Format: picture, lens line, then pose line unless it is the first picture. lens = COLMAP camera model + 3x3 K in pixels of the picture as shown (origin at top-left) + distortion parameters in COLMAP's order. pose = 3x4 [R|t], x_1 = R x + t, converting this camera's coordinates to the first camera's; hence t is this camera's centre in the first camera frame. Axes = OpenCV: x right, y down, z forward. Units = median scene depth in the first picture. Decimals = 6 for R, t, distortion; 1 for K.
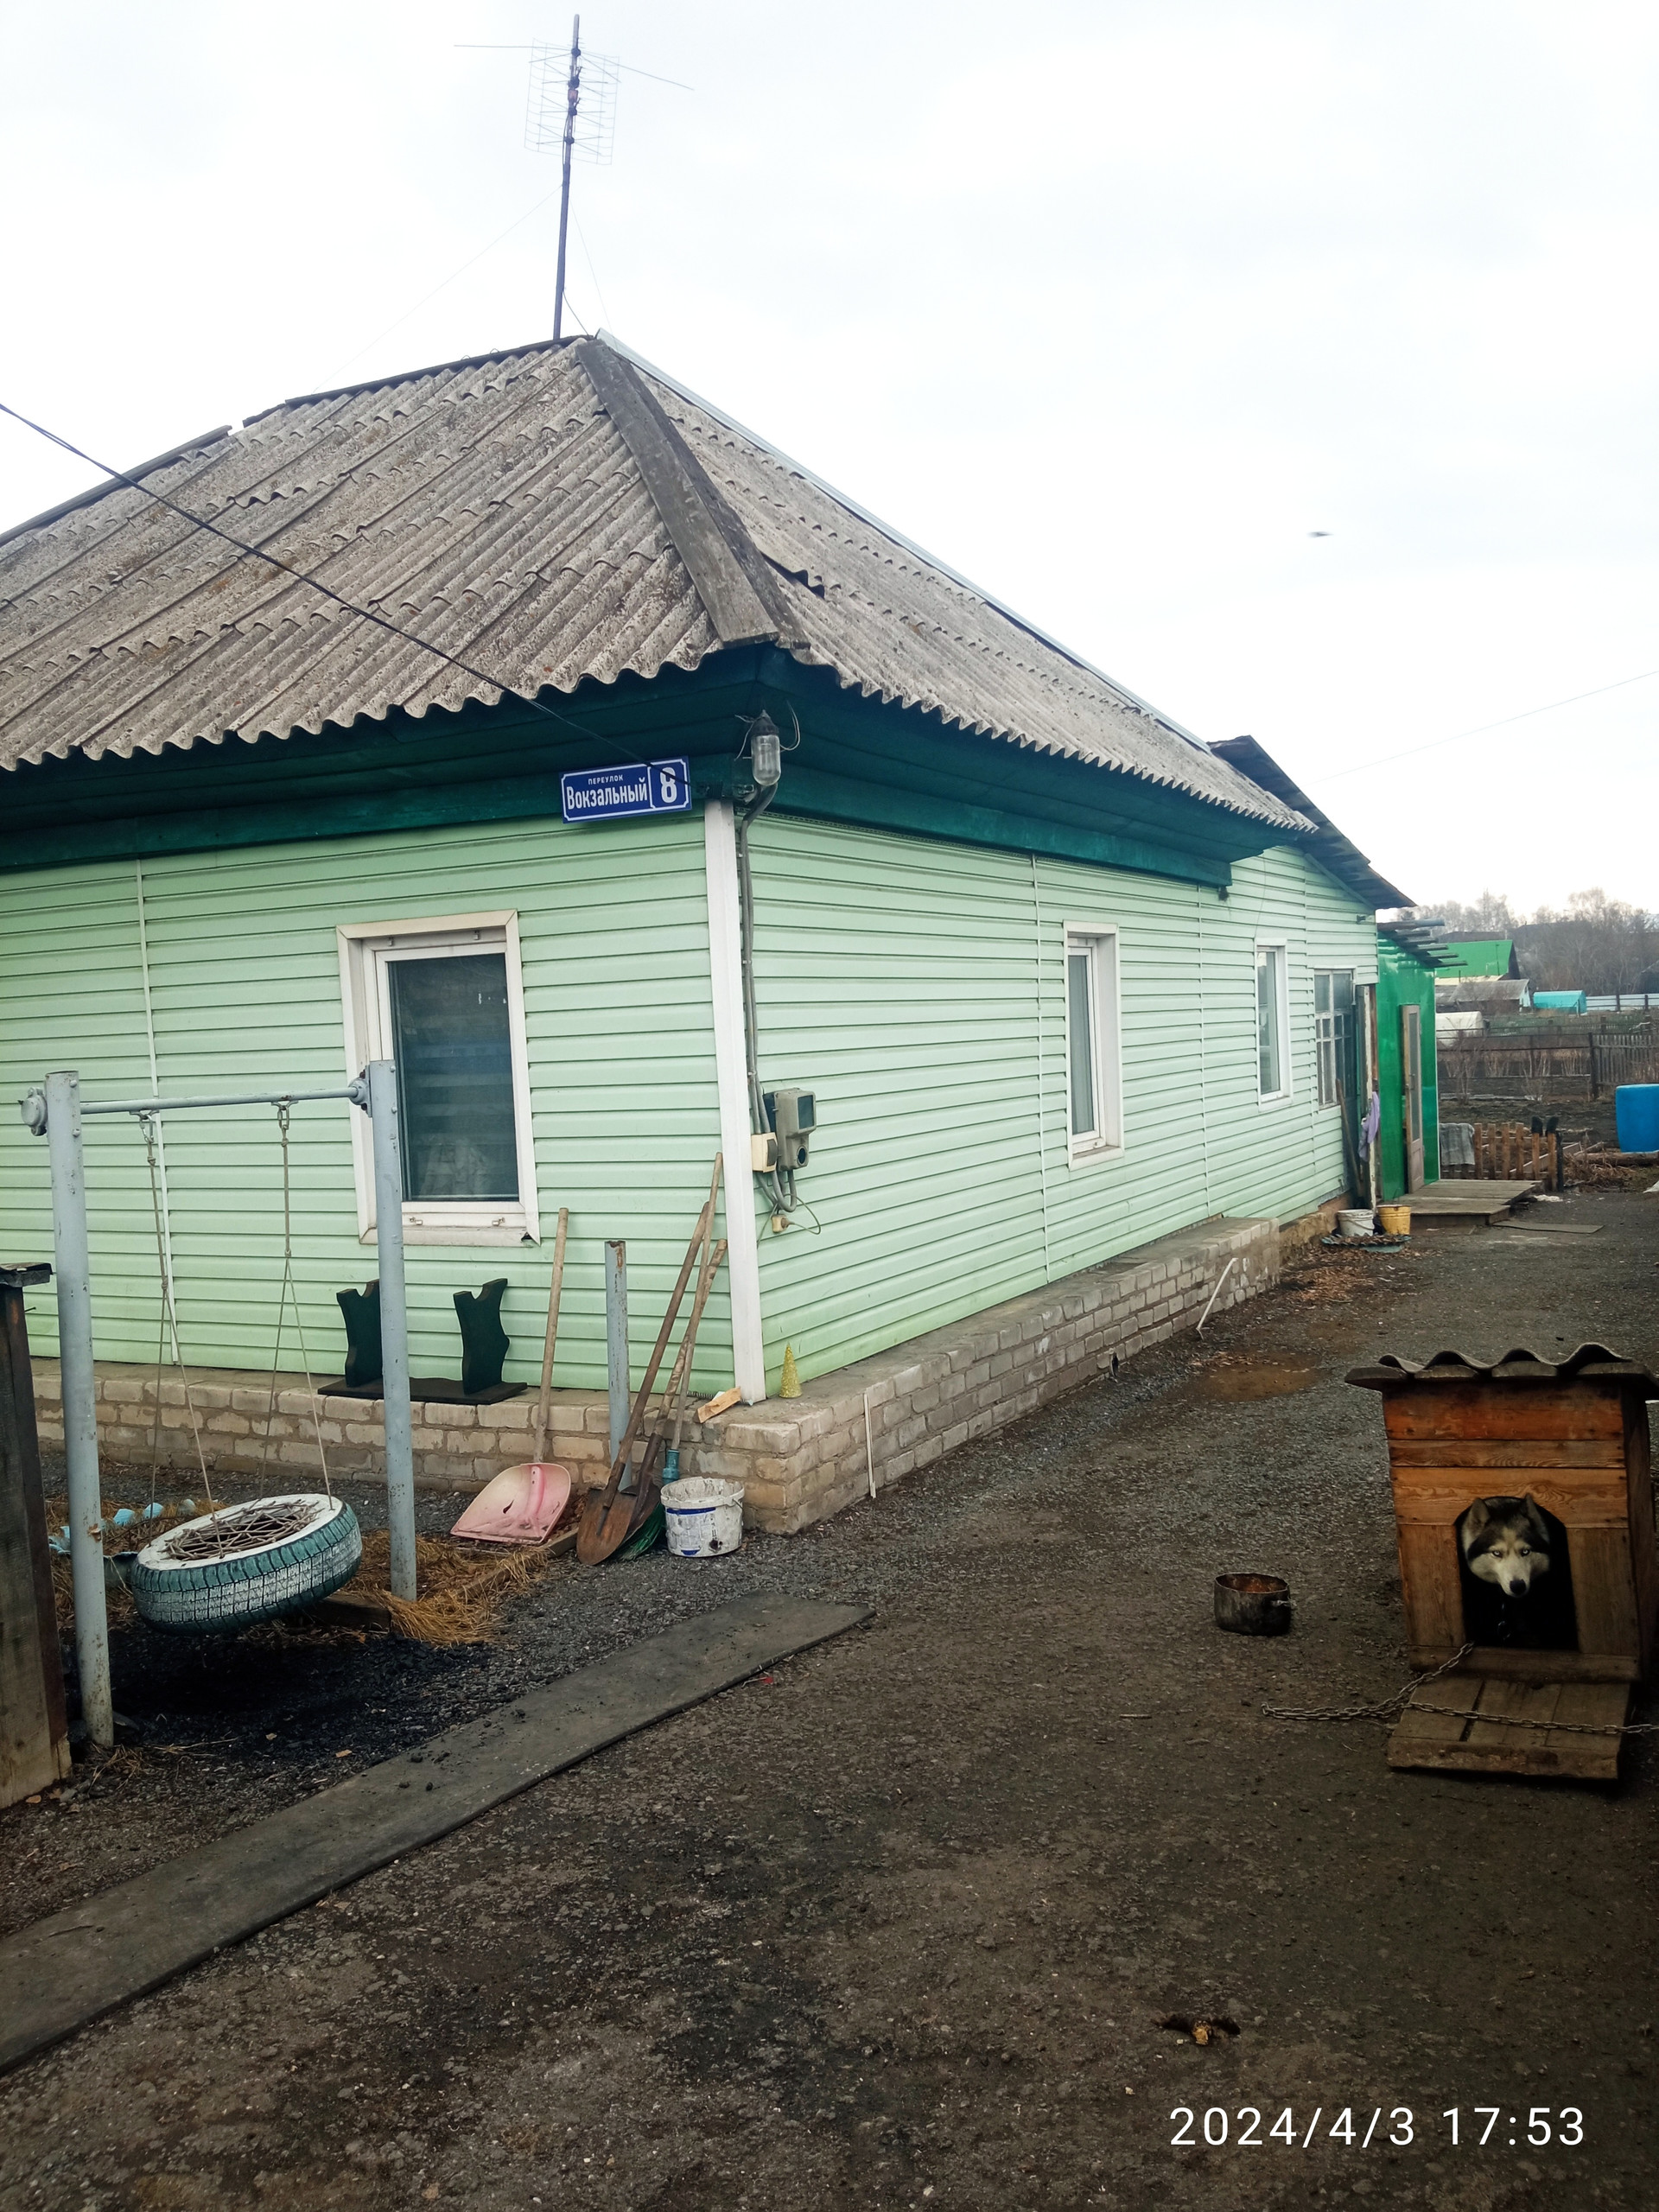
lens RADIAL K [[1759.8, 0, 828.5], [0, 1759.8, 1135.0], [0, 0, 1]] dist [0.146245, -0.258088]
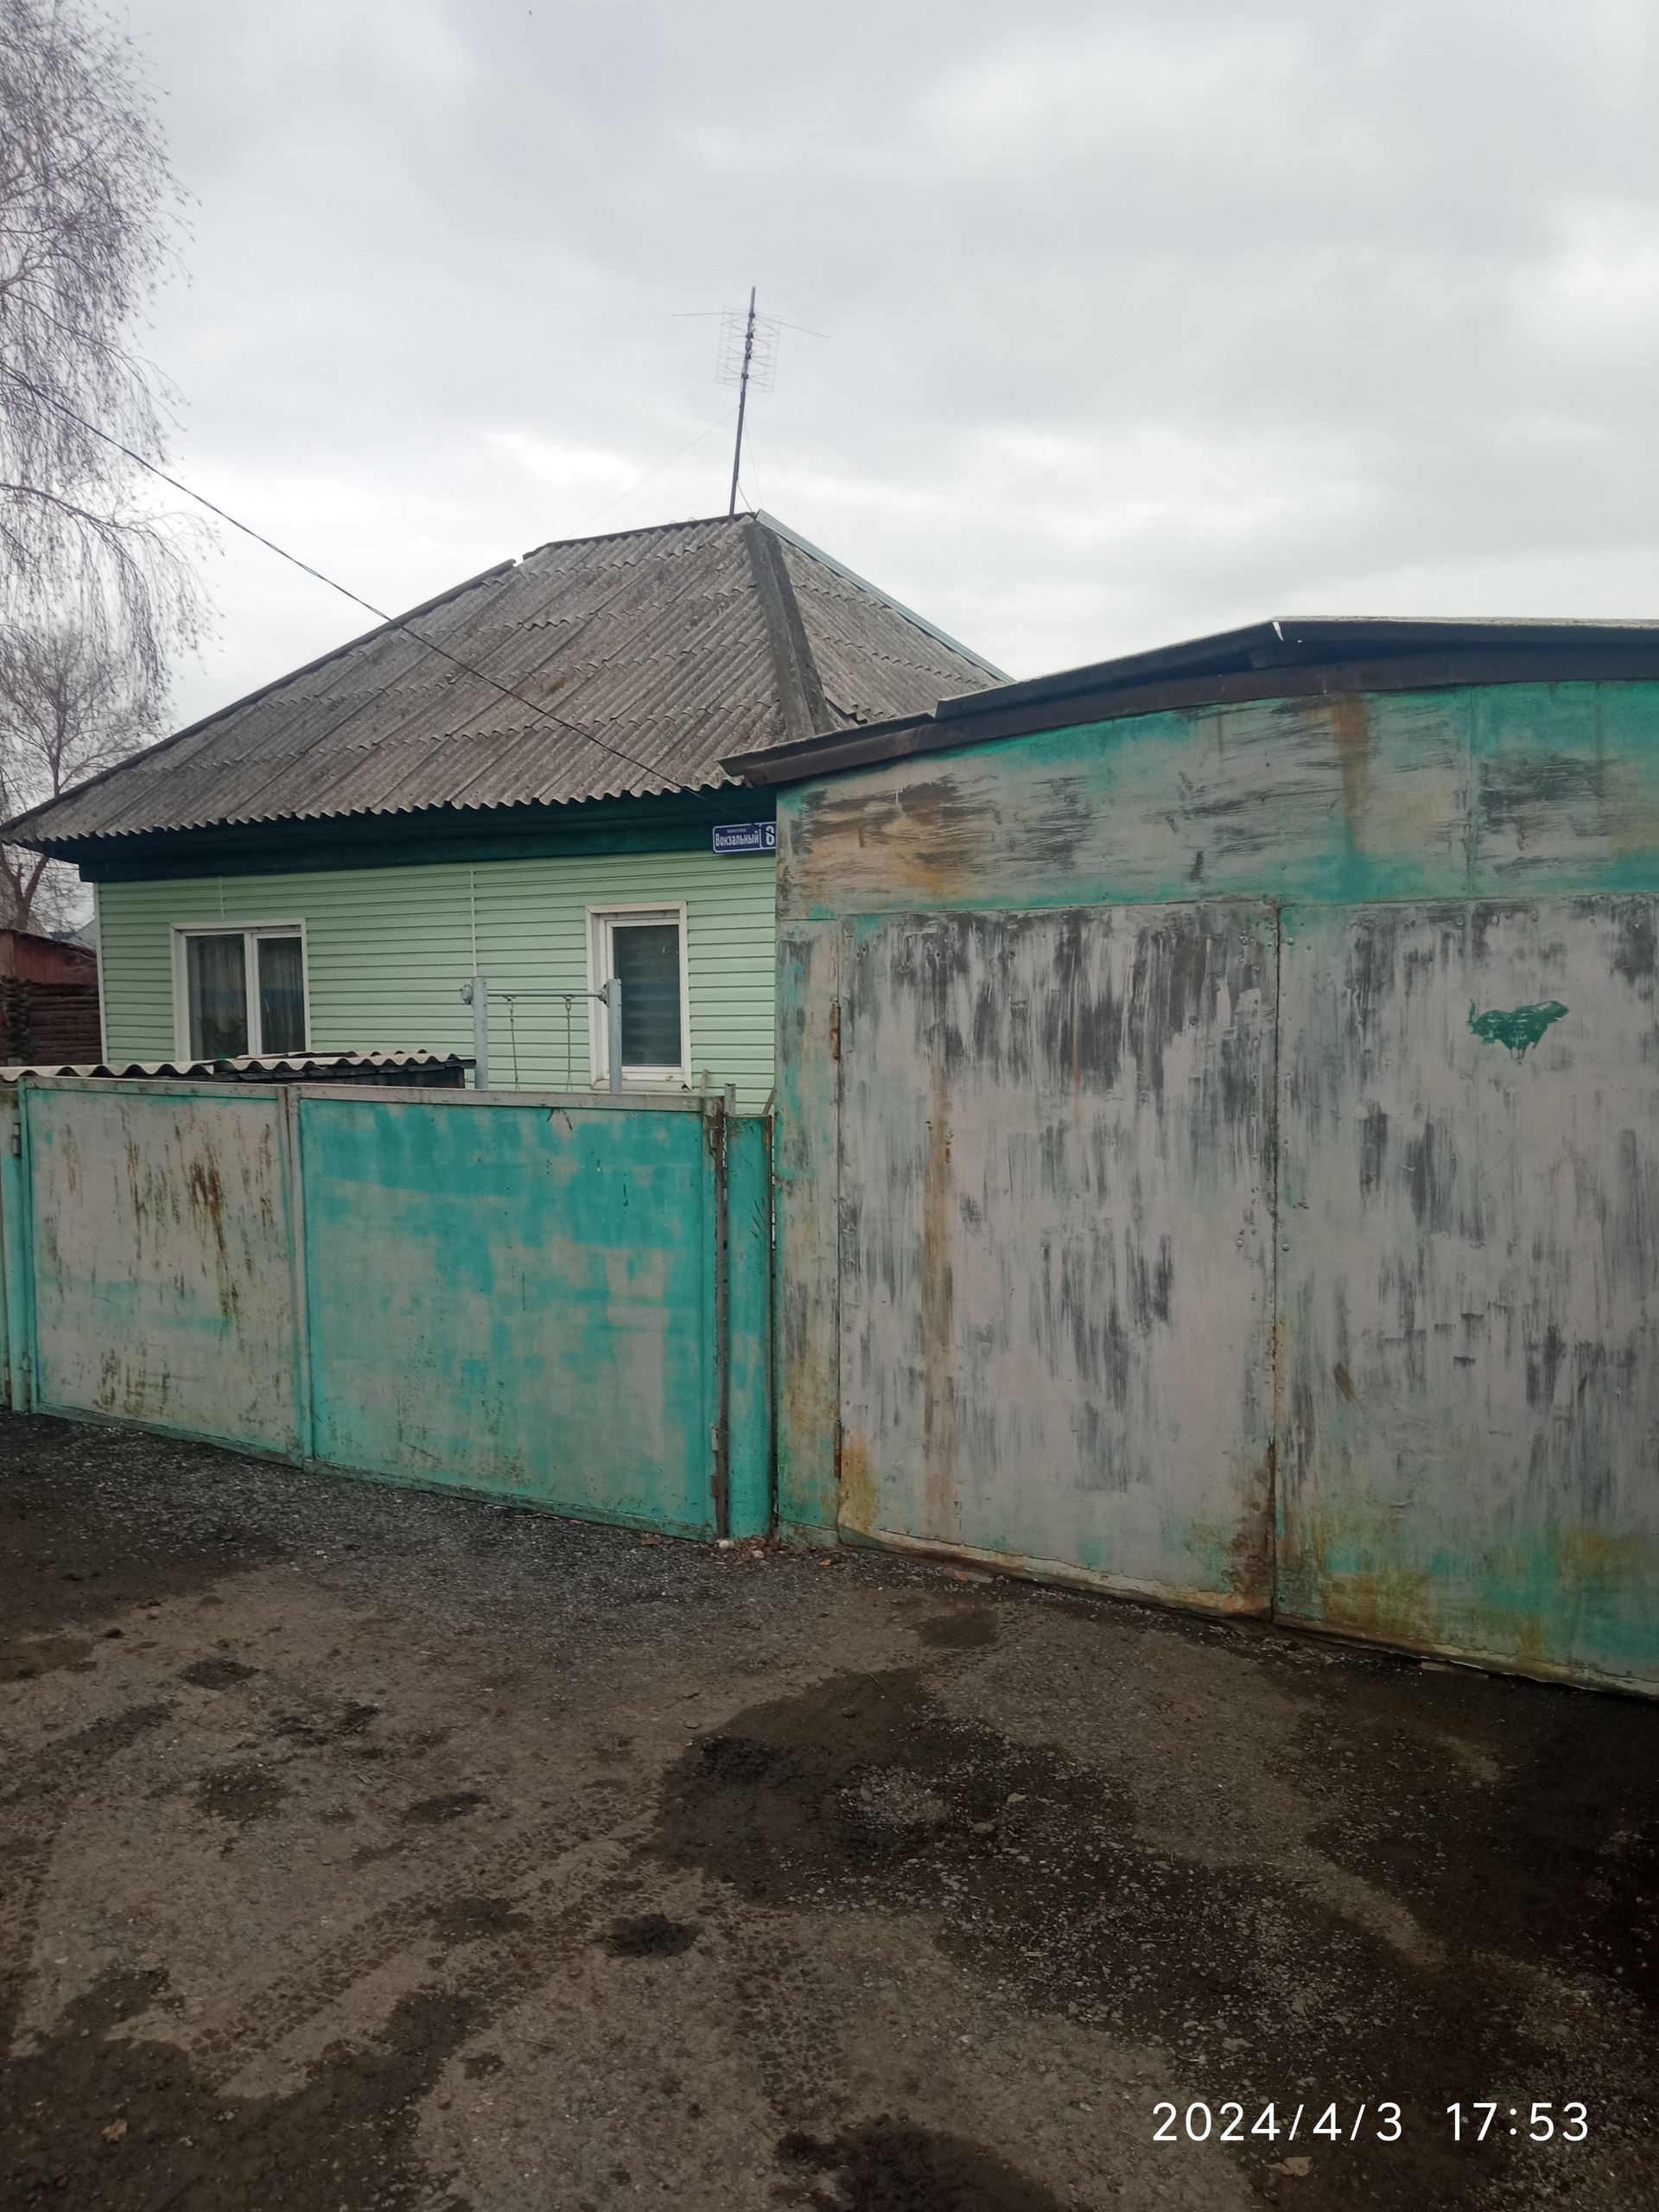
lens RADIAL K [[1759.8, 0, 828.5], [0, 1759.8, 1135.0], [0, 0, 1]] dist [0.146245, -0.258088]
pose [[0.994336, 0.042935, -0.097228, 0.136872], [-0.040793, 0.998882, 0.023908, 0.054947], [0.098145, -0.019806, 0.994975, -0.694135]]
